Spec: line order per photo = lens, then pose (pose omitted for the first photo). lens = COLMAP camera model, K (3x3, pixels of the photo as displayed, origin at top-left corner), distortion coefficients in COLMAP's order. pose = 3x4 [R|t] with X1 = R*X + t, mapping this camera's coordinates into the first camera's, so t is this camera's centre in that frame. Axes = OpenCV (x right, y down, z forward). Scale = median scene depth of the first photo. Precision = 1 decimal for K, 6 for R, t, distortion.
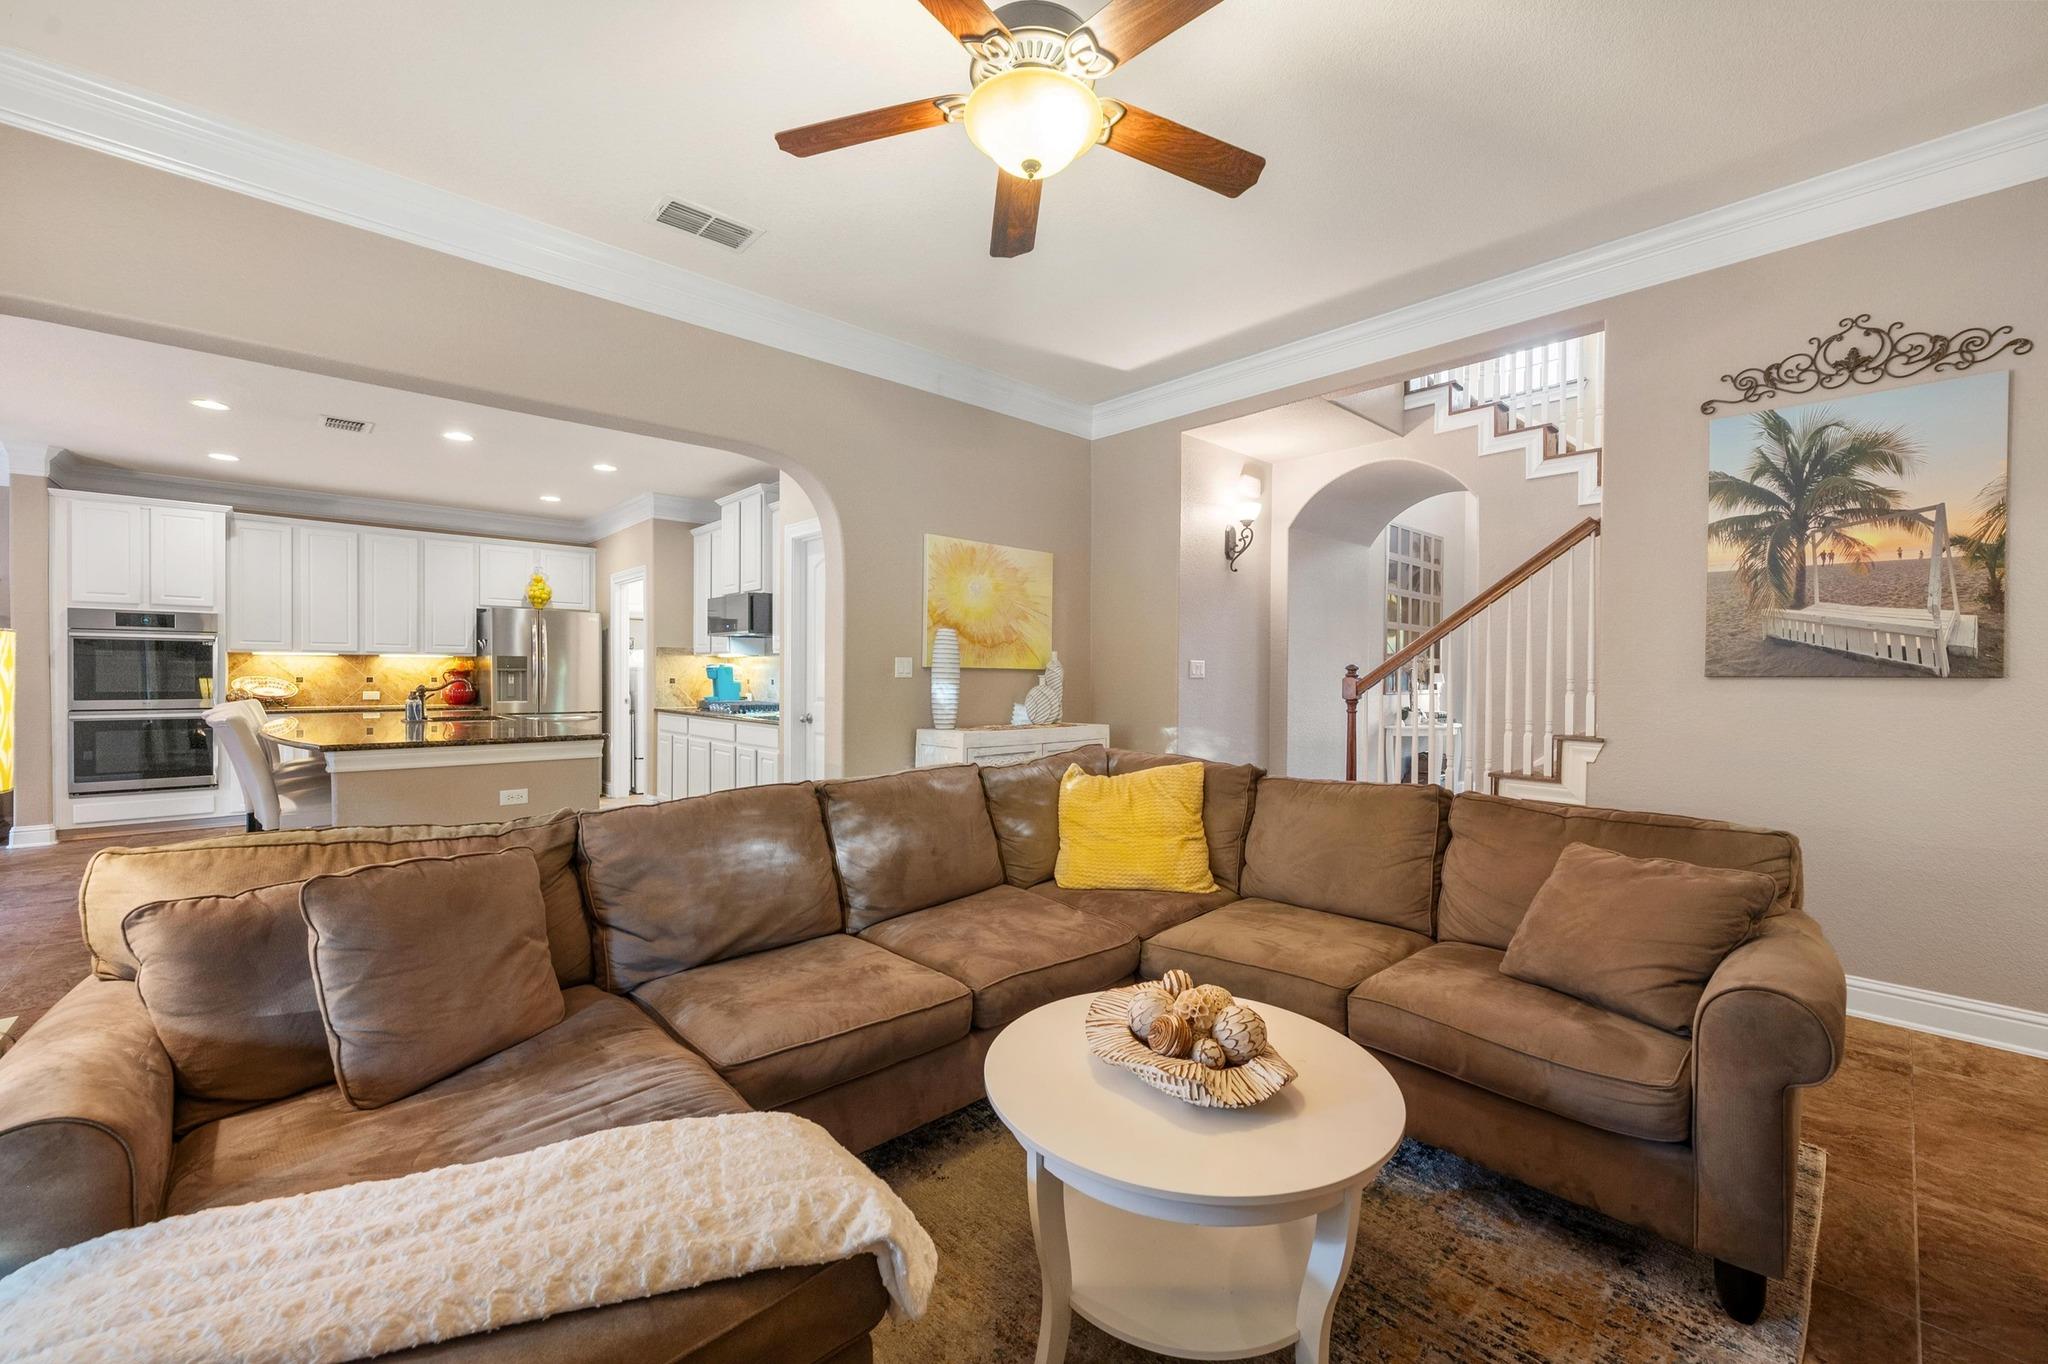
lens RADIAL K [[815.4, 0, 1025.1], [0, 815.4, 682.7], [0, 0, 1]] dist [-0.007221, 0.000664]
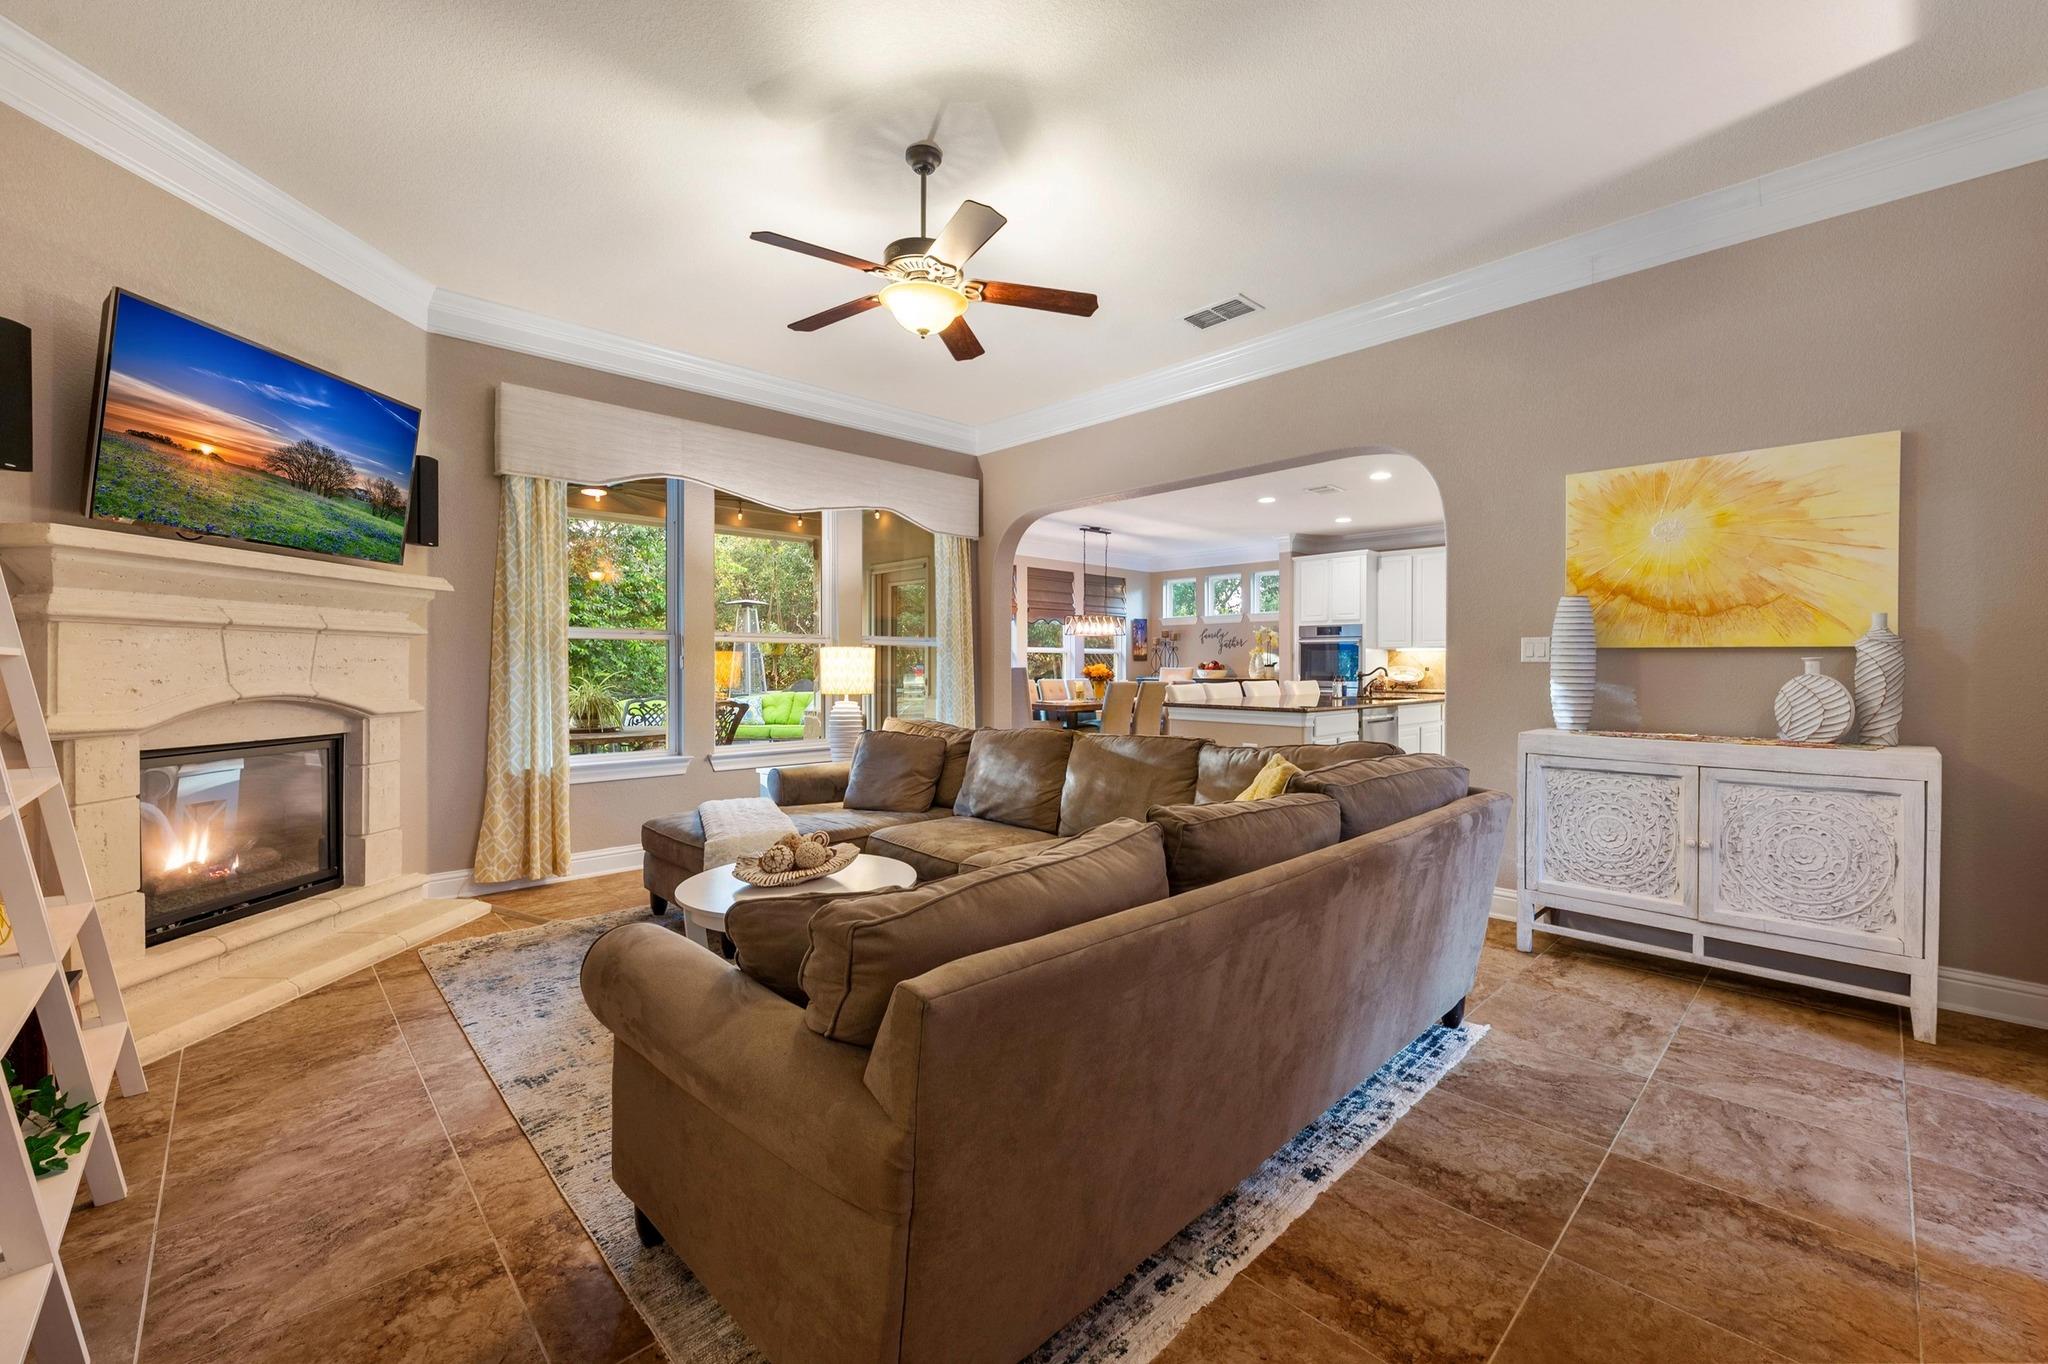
lens RADIAL K [[815.4, 0, 1020.4], [0, 815.4, 674.3], [0, 0, 1]] dist [-0.007221, 0.000664]
pose [[0.010534, 0.006367, -0.999924, 0.532878], [-0.011834, 0.999910, 0.006242, 0.005846], [0.999874, 0.011767, 0.010608, 0.394538]]
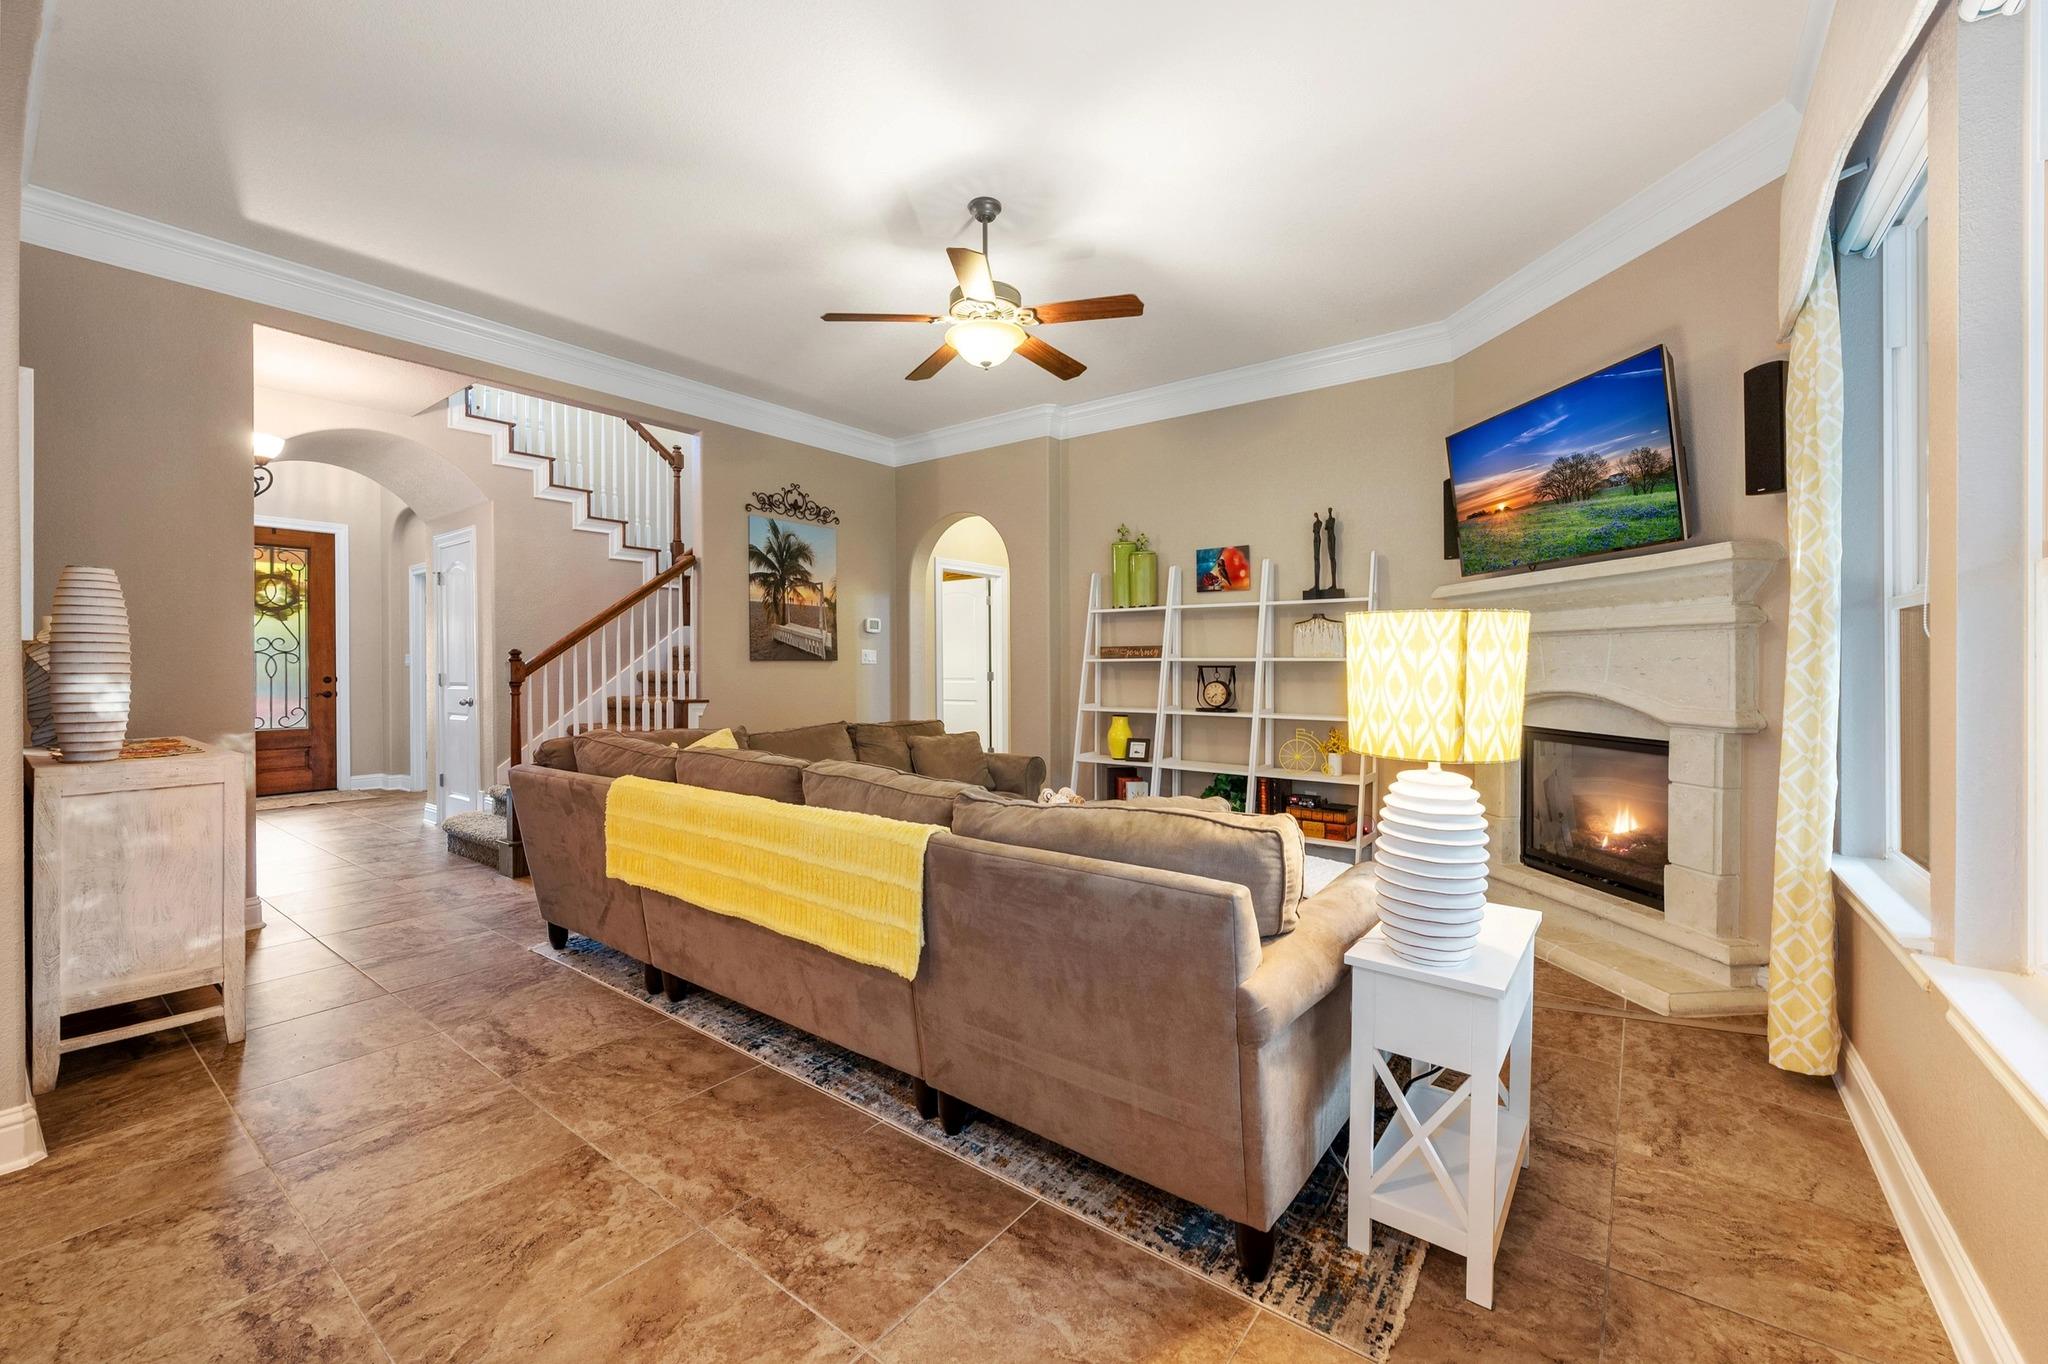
lens RADIAL K [[815.4, 0, 1022.3], [0, 815.4, 673.2], [0, 0, 1]] dist [-0.007221, 0.000664]
pose [[-0.167752, -0.013911, 0.985731, -0.577040], [0.013000, 0.999782, 0.016321, -0.000083], [-0.985743, 0.015552, -0.167535, 0.408613]]
